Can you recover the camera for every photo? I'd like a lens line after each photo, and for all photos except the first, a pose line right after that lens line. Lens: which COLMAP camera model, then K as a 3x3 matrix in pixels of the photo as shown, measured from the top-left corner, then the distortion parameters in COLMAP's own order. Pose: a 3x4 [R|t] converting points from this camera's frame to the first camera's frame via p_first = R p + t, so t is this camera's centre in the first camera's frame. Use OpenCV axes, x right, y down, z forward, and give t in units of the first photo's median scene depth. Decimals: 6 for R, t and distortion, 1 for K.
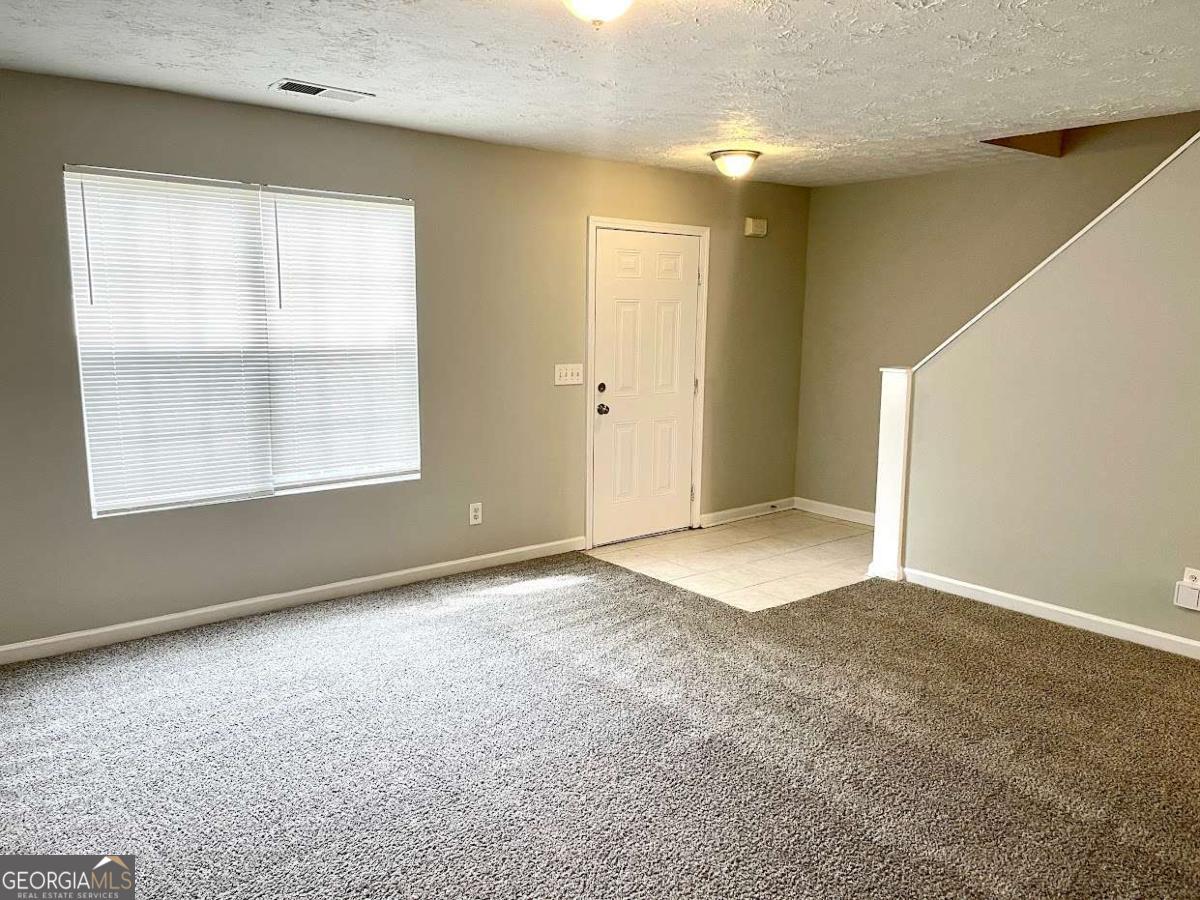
lens RADIAL K [[900.5, 0, 597.6], [0, 900.5, 457.9], [0, 0, 1]] dist [0.010412, -0.000760]
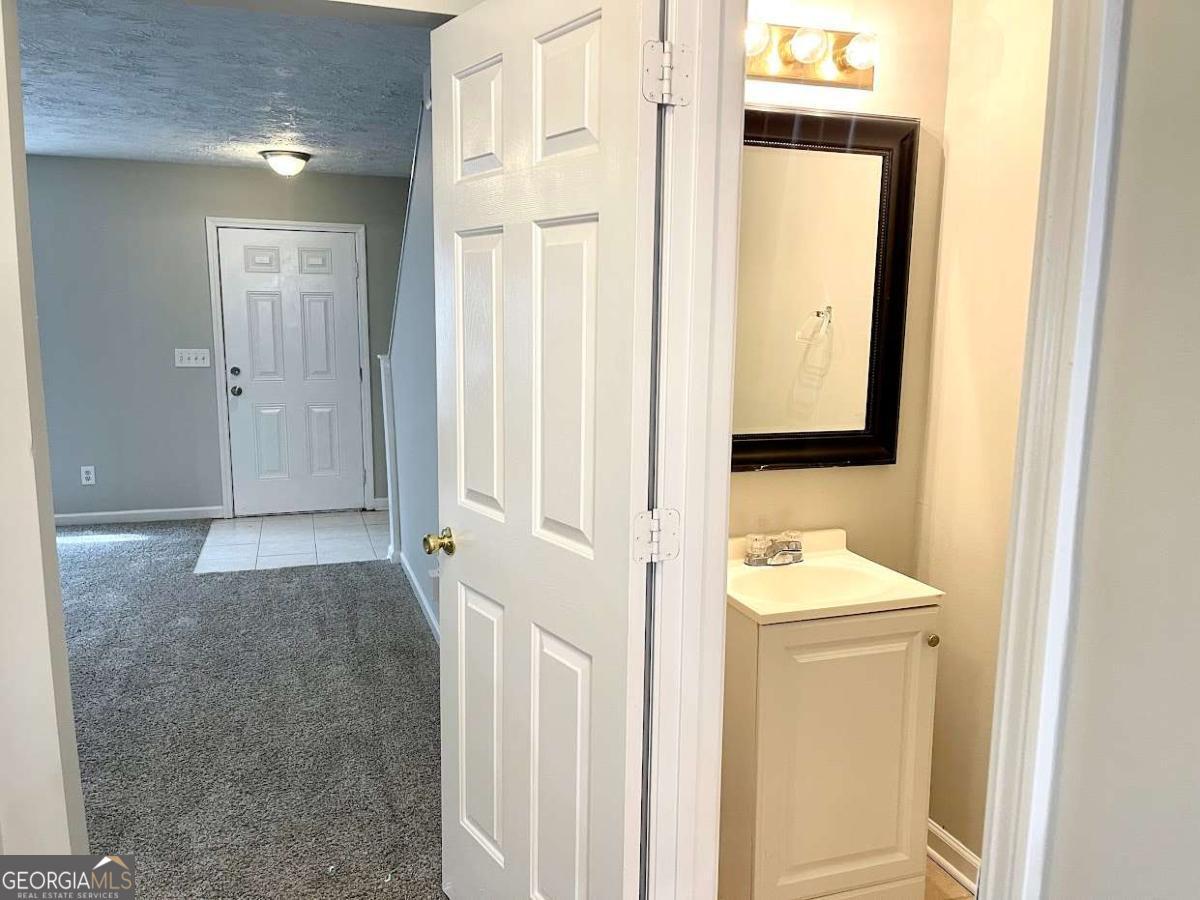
lens RADIAL K [[900.5, 0, 596.7], [0, 900.5, 444.3], [0, 0, 1]] dist [0.010412, -0.000760]
pose [[0.948960, 0.046420, -0.311961, 0.817323], [-0.054599, 0.998355, -0.017528, 0.006412], [0.310634, 0.033666, 0.949933, 0.096498]]
